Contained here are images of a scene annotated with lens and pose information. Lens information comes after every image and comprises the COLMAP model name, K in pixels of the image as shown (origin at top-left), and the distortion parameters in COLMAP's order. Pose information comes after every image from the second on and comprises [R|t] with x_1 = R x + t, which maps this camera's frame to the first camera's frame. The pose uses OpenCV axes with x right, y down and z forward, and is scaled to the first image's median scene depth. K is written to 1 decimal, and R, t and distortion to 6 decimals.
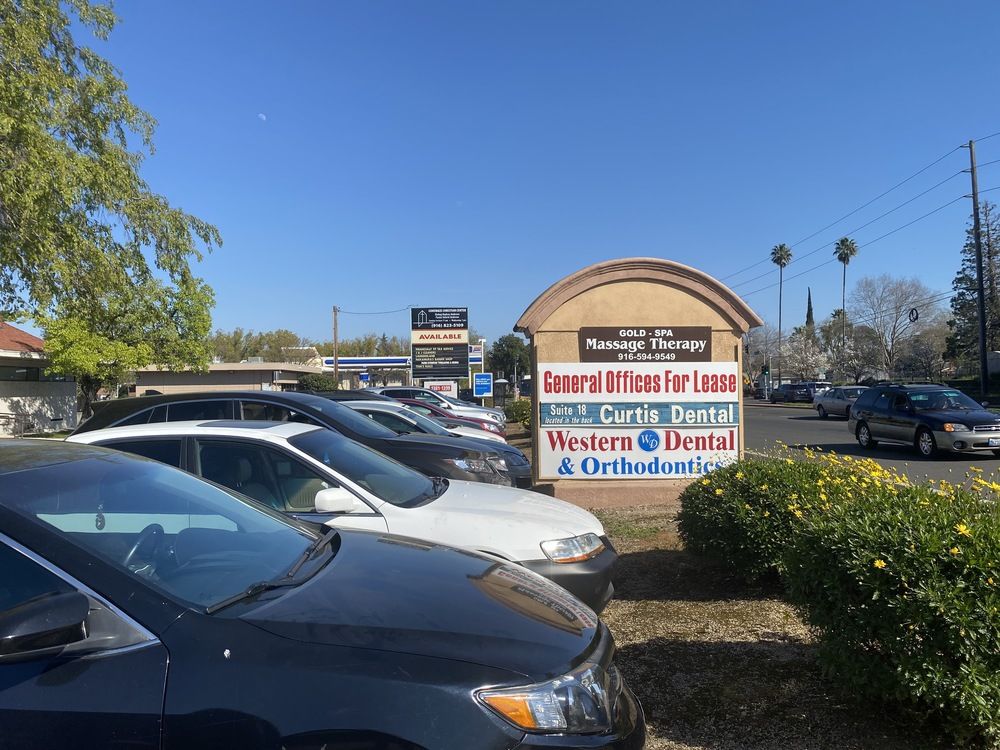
lens RADIAL K [[758.7, 0, 501.5], [0, 758.7, 368.9], [0, 0, 1]] dist [0.042308, -0.045328]
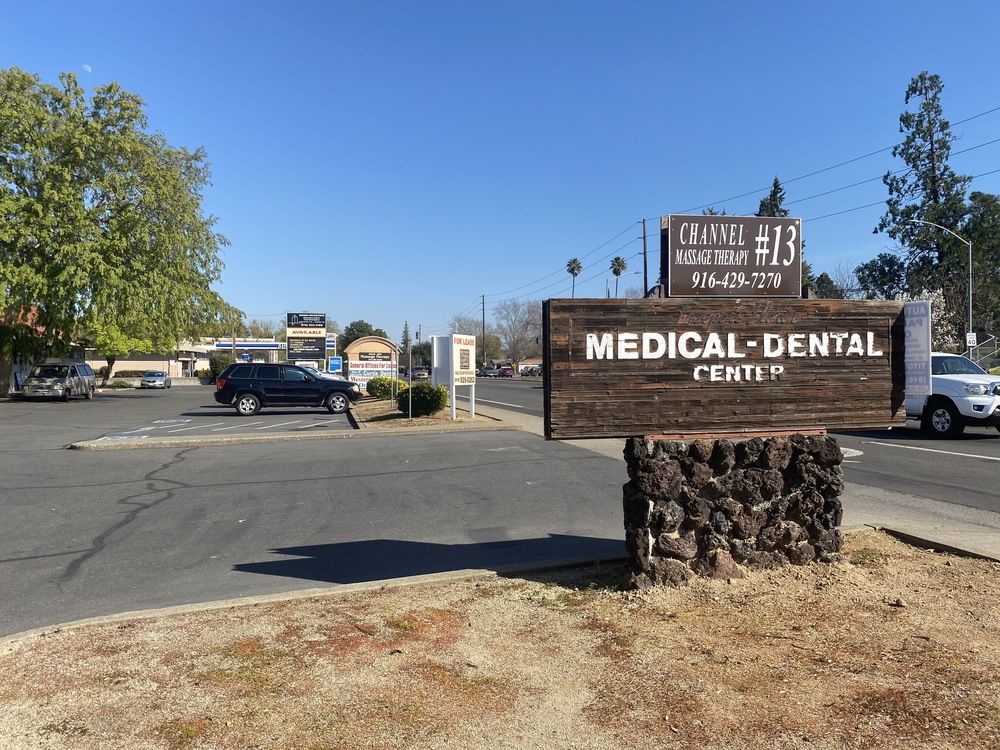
lens RADIAL K [[758.7, 0, 506.6], [0, 758.7, 372.9], [0, 0, 1]] dist [0.042308, -0.045328]
pose [[0.980380, 0.014038, 0.196616, 0.078263], [-0.020337, 0.999341, 0.030053, -0.083861], [-0.196064, -0.033462, 0.980020, -3.291577]]
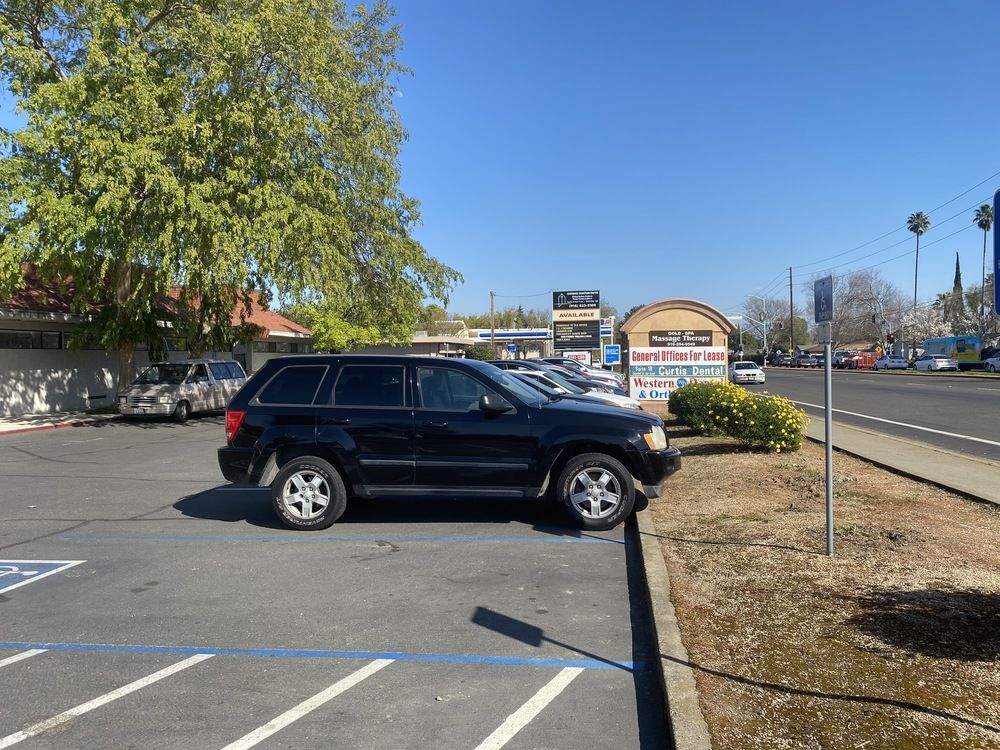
lens RADIAL K [[758.7, 0, 499.2], [0, 758.7, 366.7], [0, 0, 1]] dist [0.042308, -0.045328]
pose [[0.984443, 0.001386, -0.175697, 0.061896], [0.005400, 0.999258, 0.038141, -0.037749], [0.175619, -0.038496, 0.983705, -1.229537]]
